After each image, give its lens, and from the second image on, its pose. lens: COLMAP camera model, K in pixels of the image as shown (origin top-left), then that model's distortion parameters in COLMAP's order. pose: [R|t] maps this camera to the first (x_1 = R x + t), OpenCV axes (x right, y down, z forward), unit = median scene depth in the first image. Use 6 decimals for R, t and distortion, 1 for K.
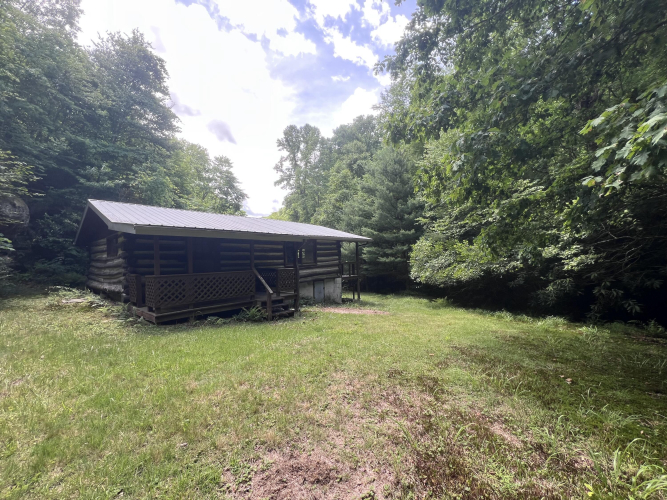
lens RADIAL K [[266.0, 0, 334.3], [0, 266.0, 252.3], [0, 0, 1]] dist [-0.000420, 0.000188]
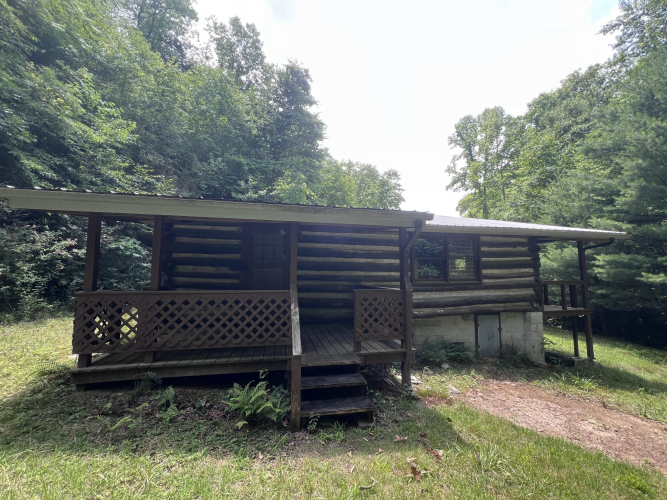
lens RADIAL K [[265.2, 0, 334.0], [0, 265.2, 251.2], [0, 0, 1]] dist [0.001141, 0.000197]
pose [[0.796219, -0.026935, -0.604408, 0.012022], [-0.008855, 0.998383, -0.056158, 0.008797], [0.604943, 0.050066, 0.794693, 0.227649]]
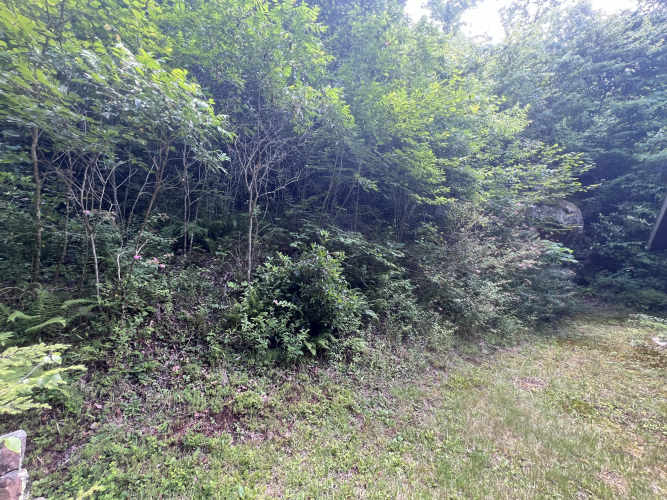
lens RADIAL K [[266.0, 0, 334.3], [0, 266.0, 252.3], [0, 0, 1]] dist [-0.000420, 0.000188]
pose [[-0.026761, -0.081433, -0.996319, -0.146483], [0.054512, 0.995075, -0.082796, -0.003928], [0.998154, -0.056527, -0.022190, 0.111763]]
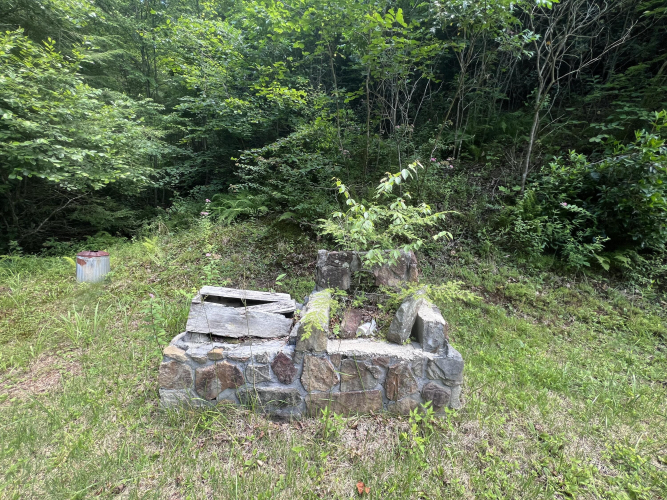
lens RADIAL K [[266.0, 0, 334.3], [0, 266.0, 252.3], [0, 0, 1]] dist [-0.000420, 0.000188]
pose [[-0.744074, 0.131042, -0.655120, -0.118587], [0.011825, 0.983005, 0.183198, 0.006355], [0.667993, 0.128566, -0.732978, 0.099701]]
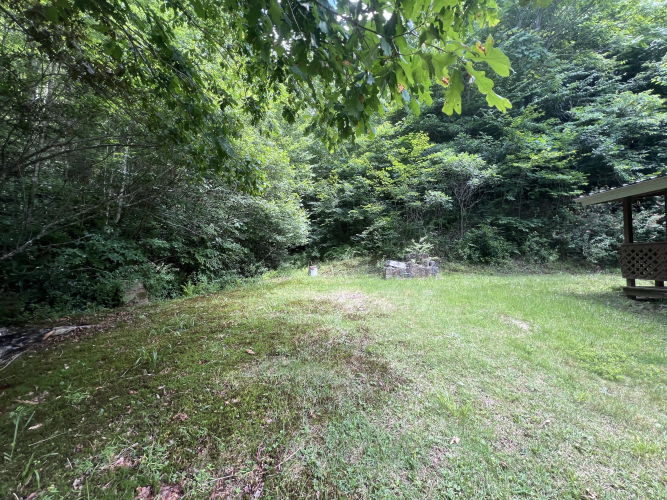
lens RADIAL K [[266.0, 0, 334.3], [0, 266.0, 252.3], [0, 0, 1]] dist [-0.000420, 0.000188]
pose [[-0.763348, 0.010510, -0.645902, 0.179146], [0.040037, 0.998715, -0.031067, 0.027349], [0.644746, -0.049575, -0.762788, 0.272582]]
